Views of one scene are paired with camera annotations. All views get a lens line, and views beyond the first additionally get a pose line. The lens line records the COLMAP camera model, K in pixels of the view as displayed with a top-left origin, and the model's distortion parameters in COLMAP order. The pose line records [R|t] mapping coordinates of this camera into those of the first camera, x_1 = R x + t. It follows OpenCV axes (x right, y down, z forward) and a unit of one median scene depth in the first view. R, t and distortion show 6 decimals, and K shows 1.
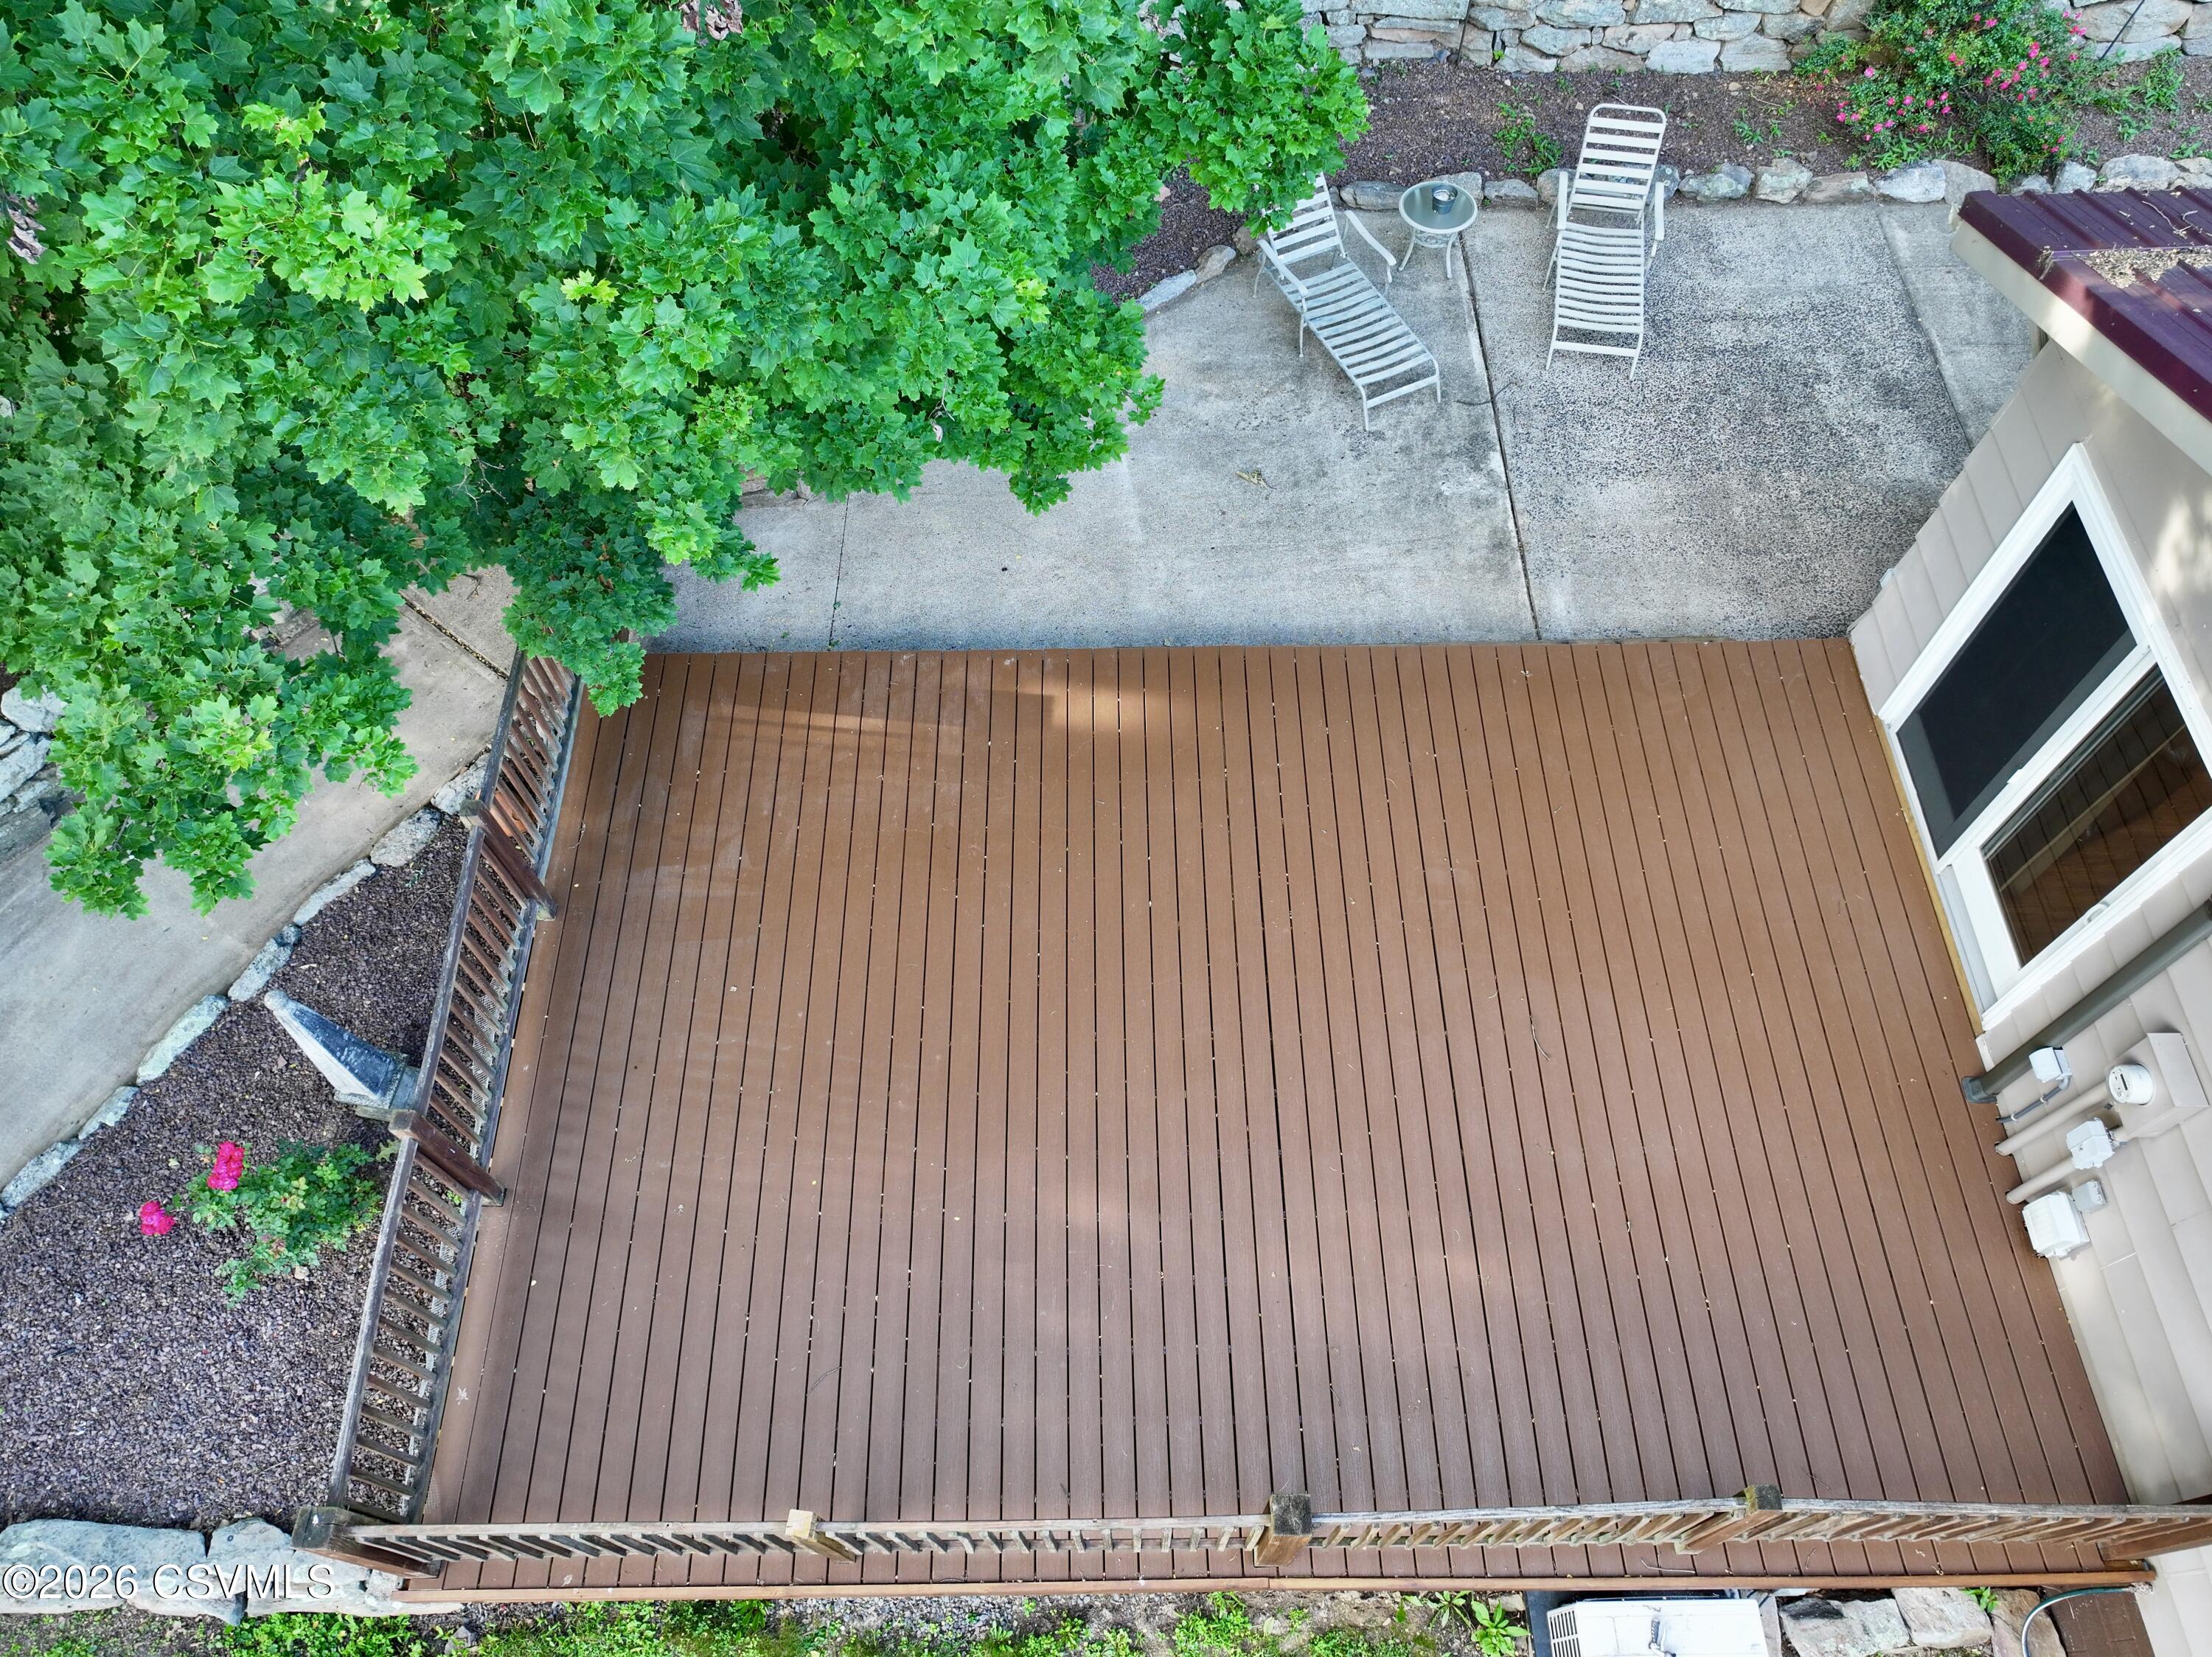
lens RADIAL K [[1557.2, 0, 1112.8], [0, 1557.2, 830.4], [0, 0, 1]] dist [0.000551, 0.015047]
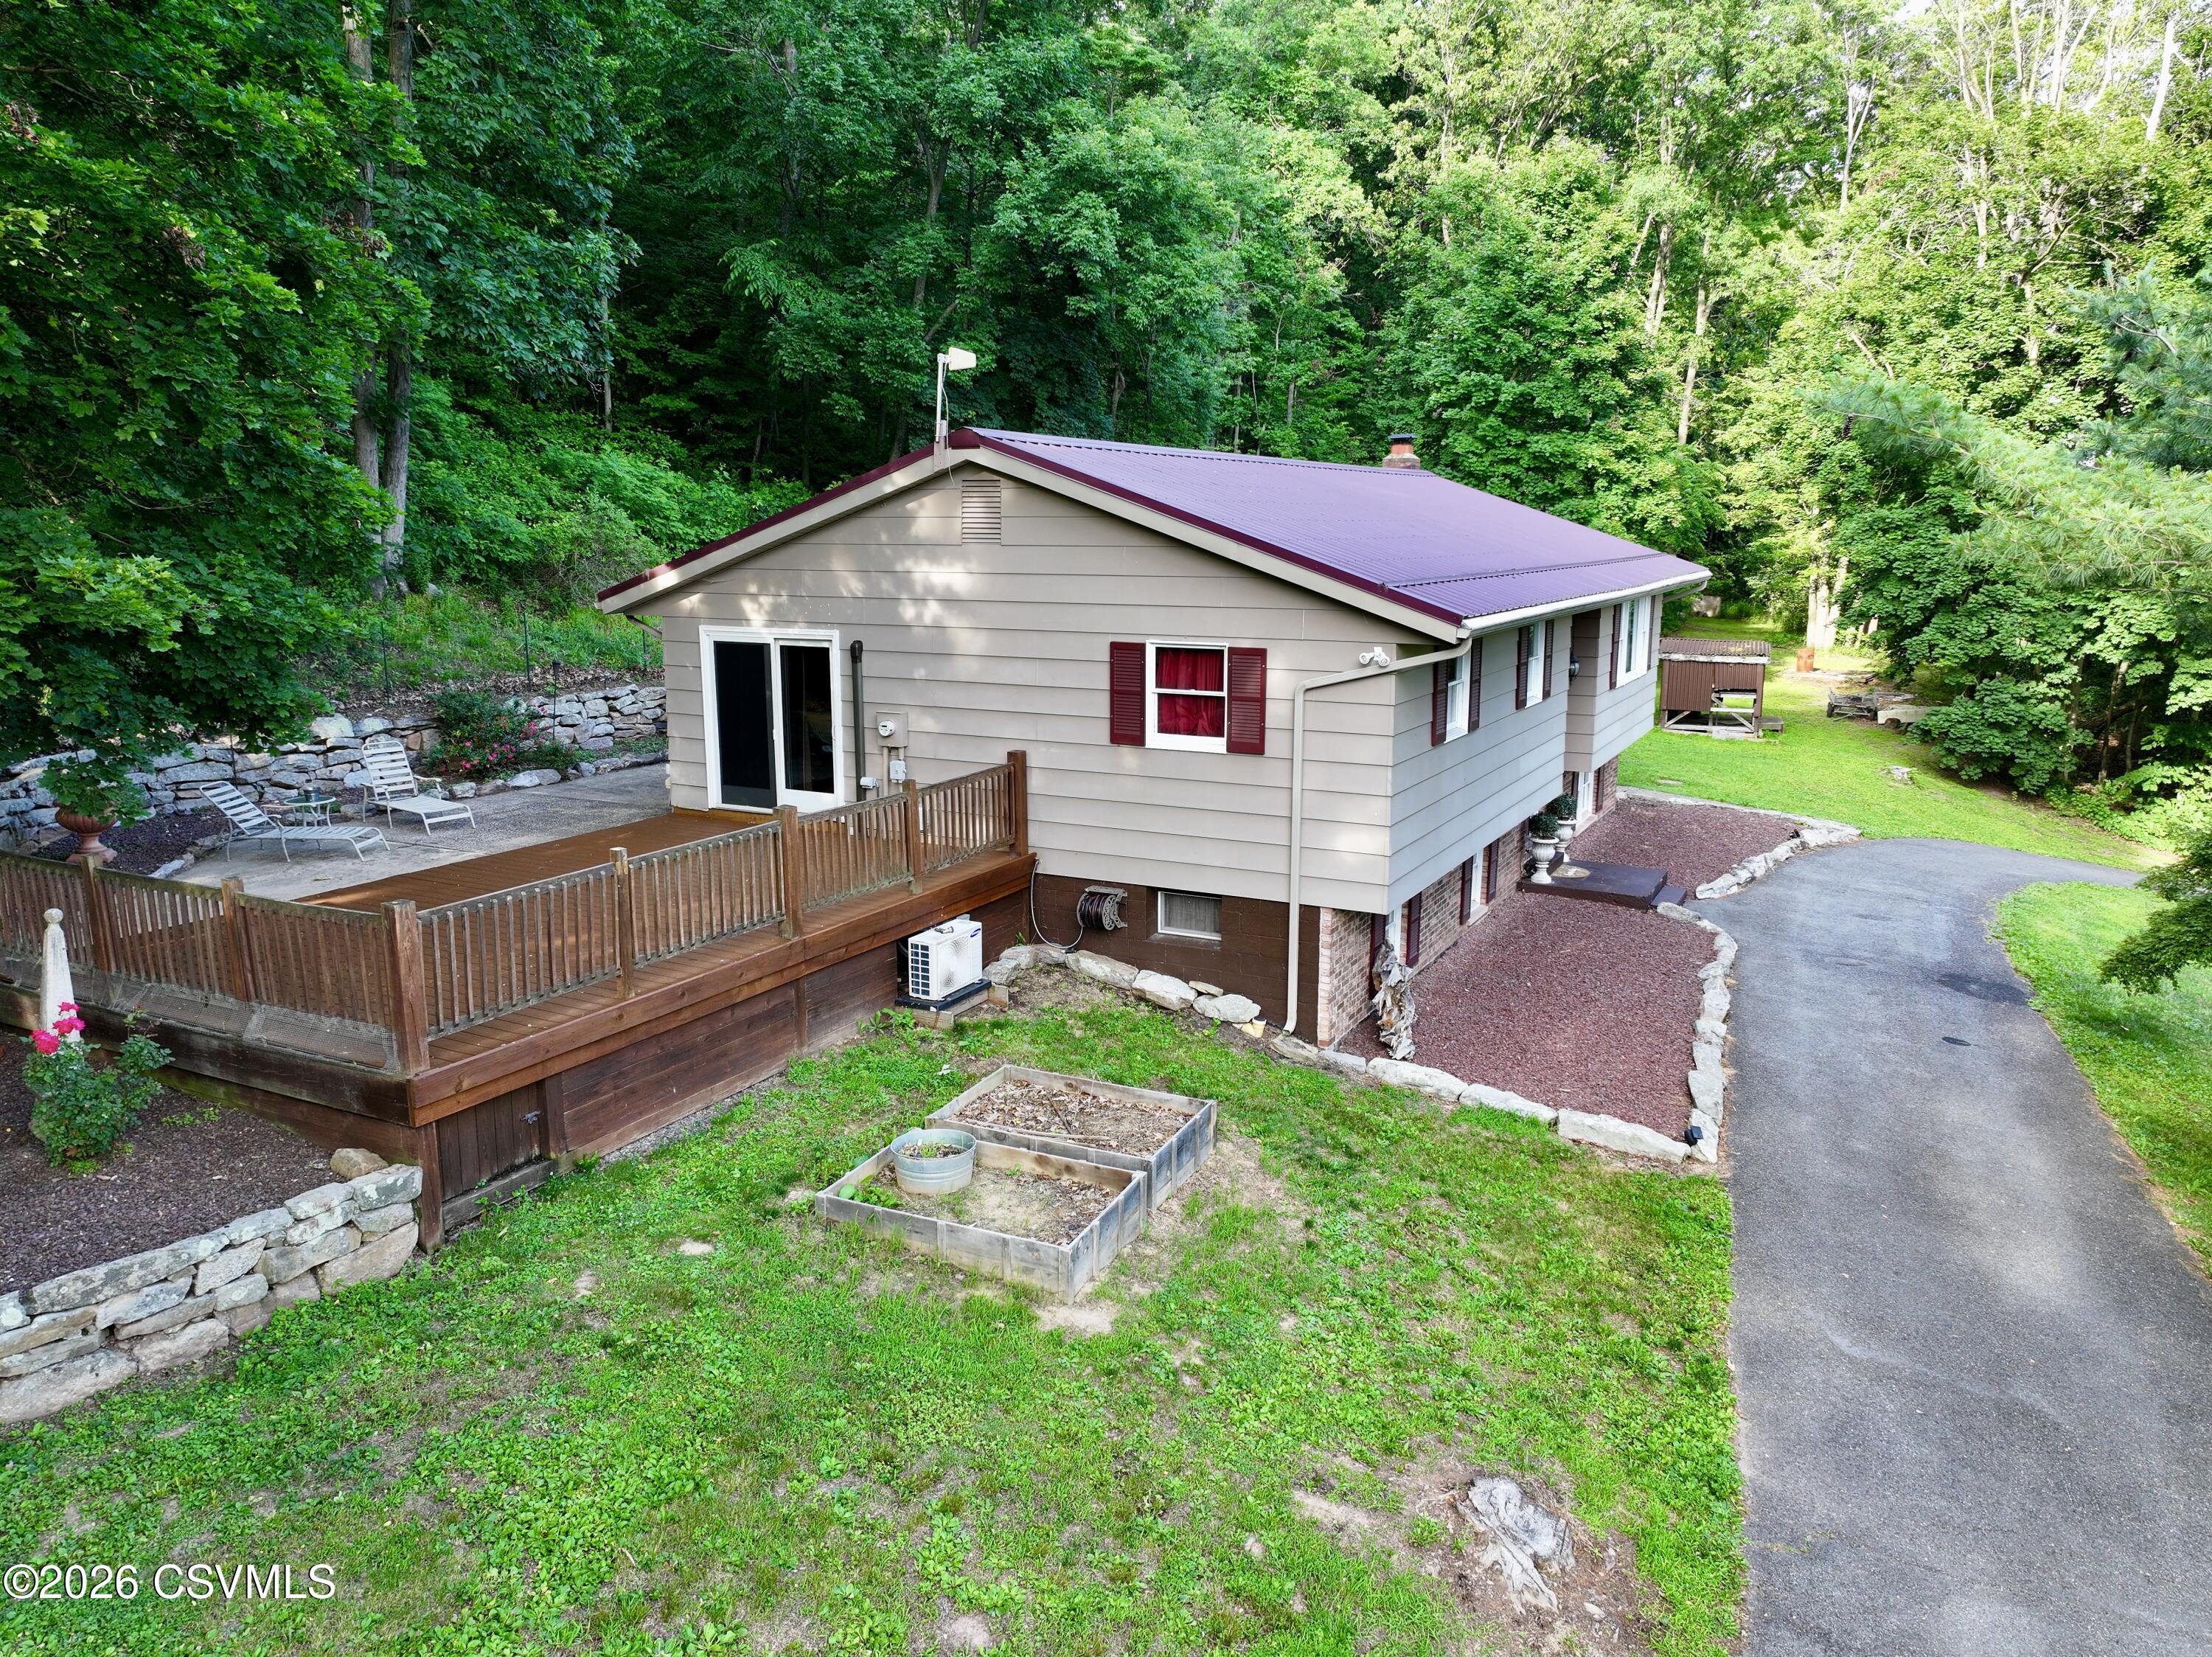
lens RADIAL K [[1557.2, 0, 1112.8], [0, 1557.2, 830.4], [0, 0, 1]] dist [0.000551, 0.015047]
pose [[0.479266, -0.166441, 0.861743, -1.084036], [0.754401, 0.579900, -0.307563, 1.028616], [-0.448534, 0.797505, 0.403490, -0.045709]]
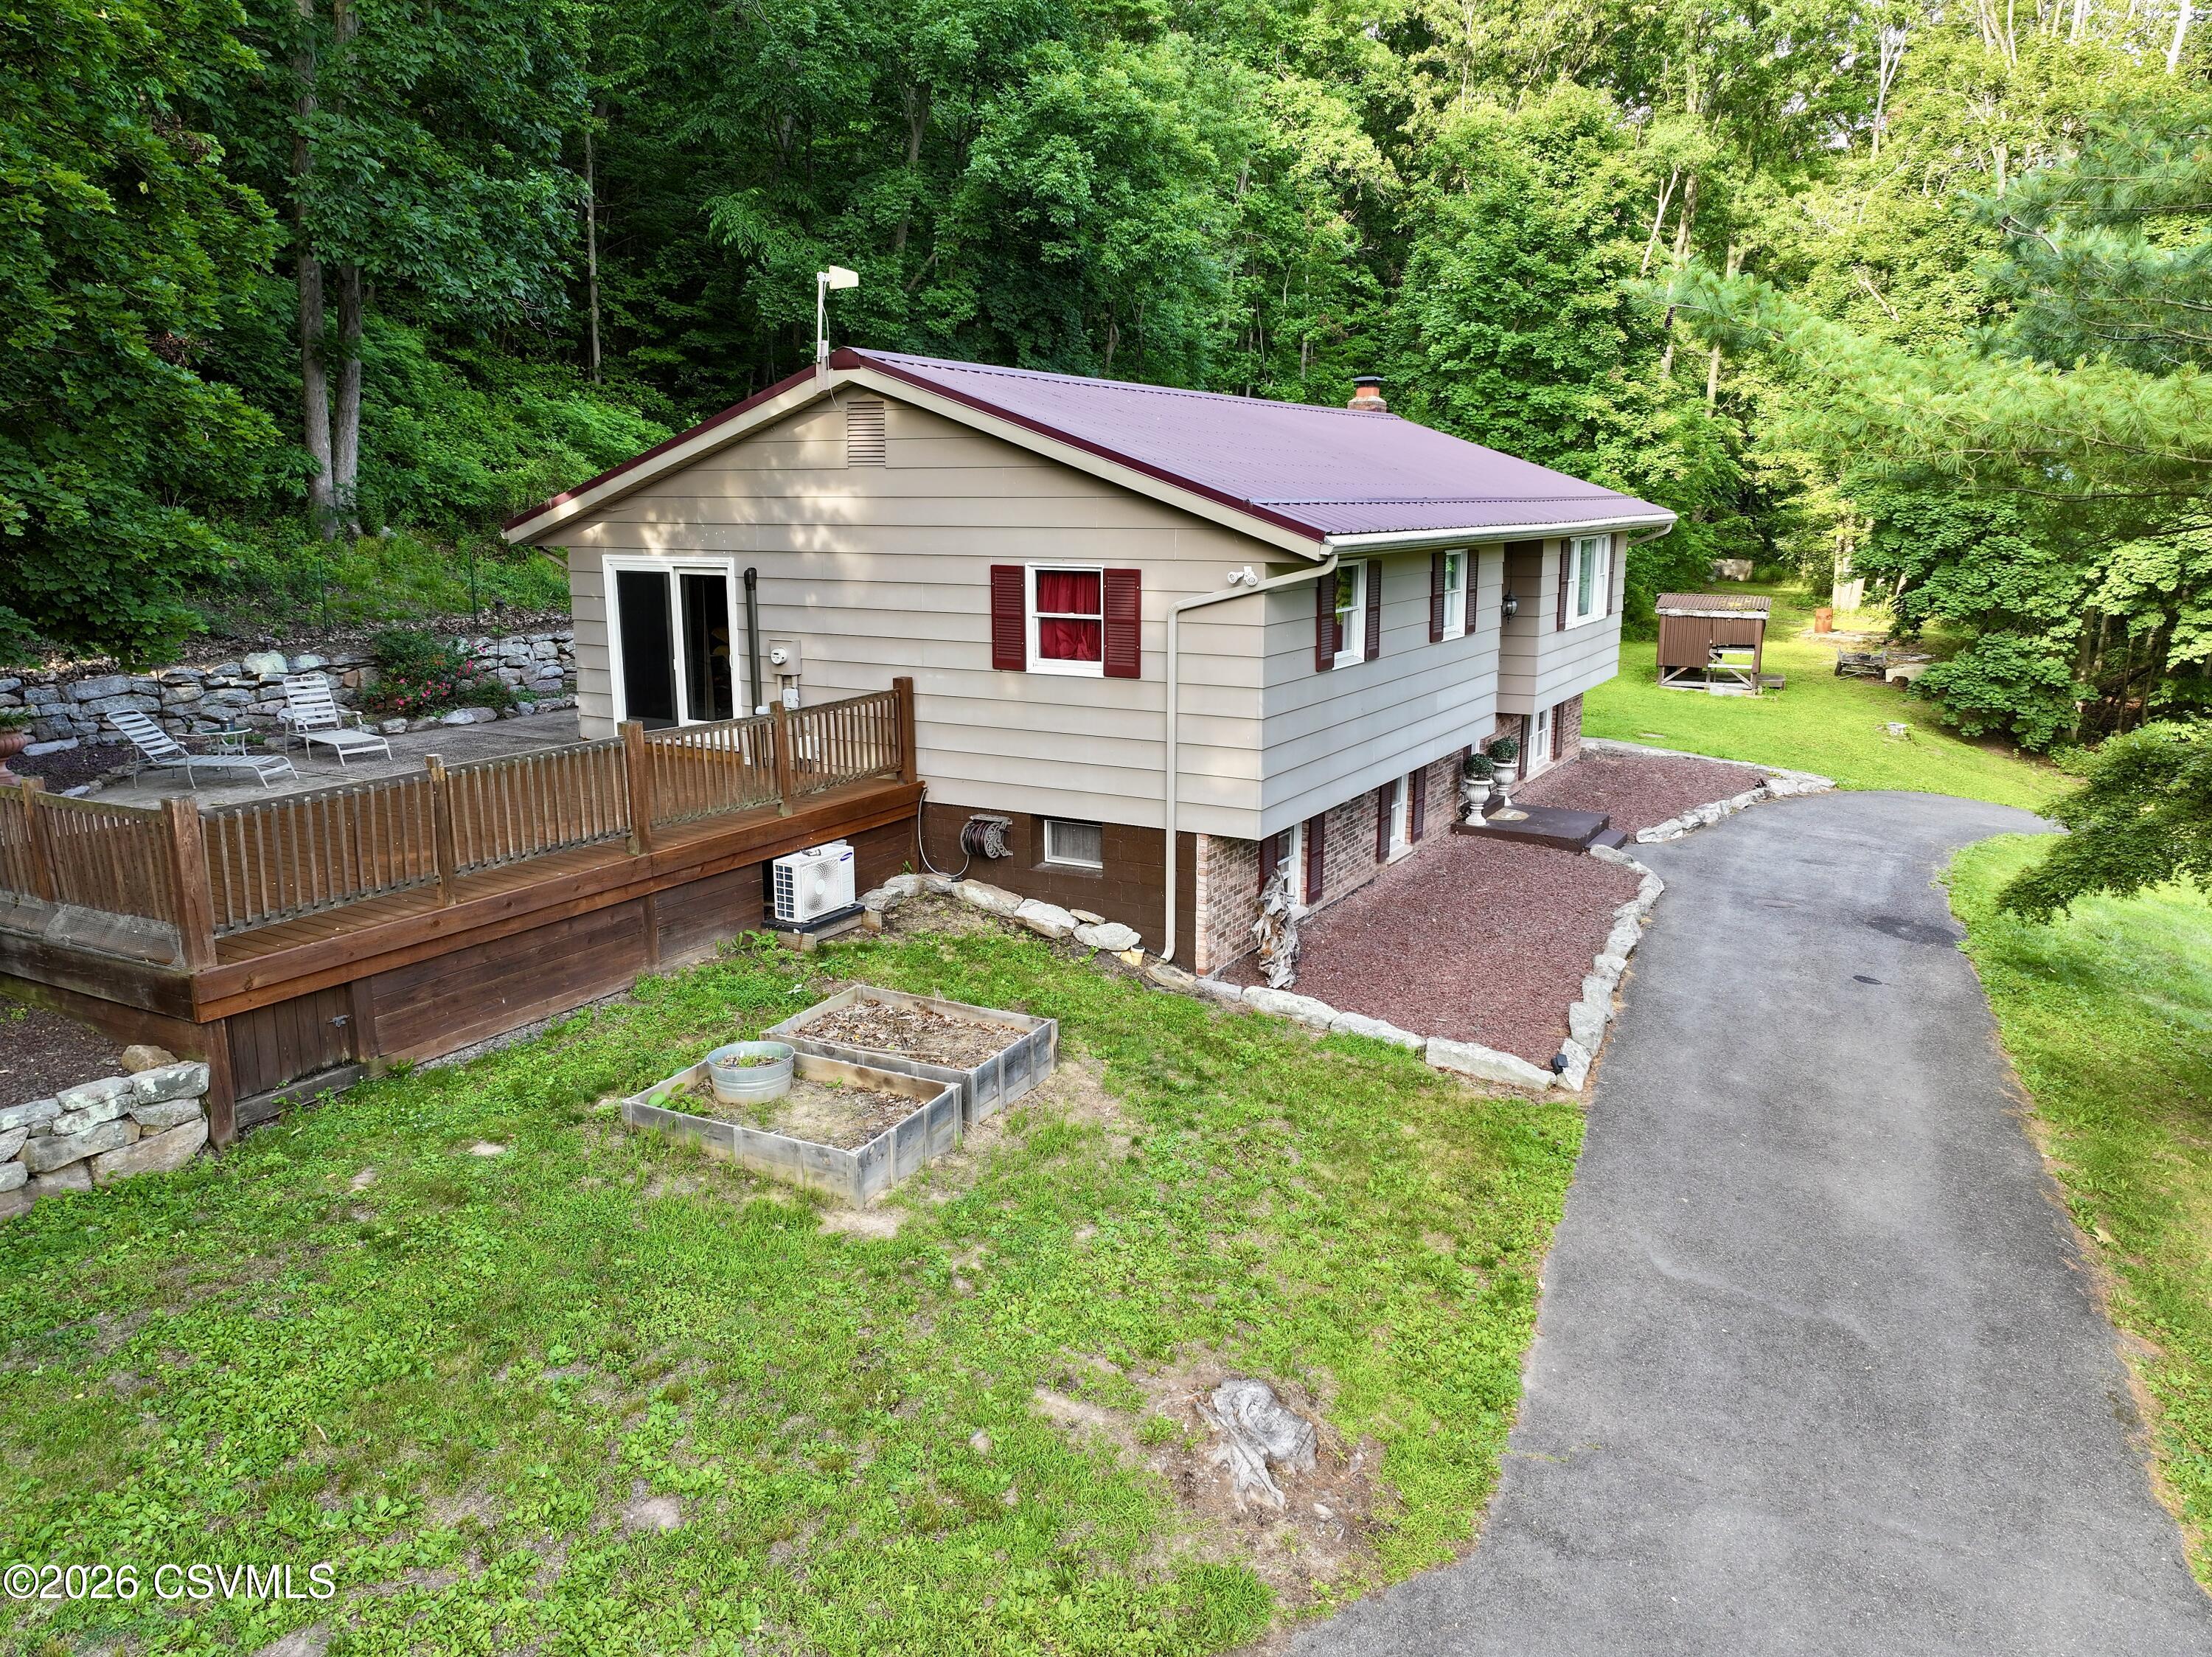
lens RADIAL K [[1557.2, 0, 1112.8], [0, 1557.2, 830.4], [0, 0, 1]] dist [0.000551, 0.015047]
pose [[0.506770, -0.178772, 0.843341, -0.978763], [0.741468, 0.589439, -0.320603, 1.200611], [-0.439784, 0.787783, 0.431264, -0.081654]]
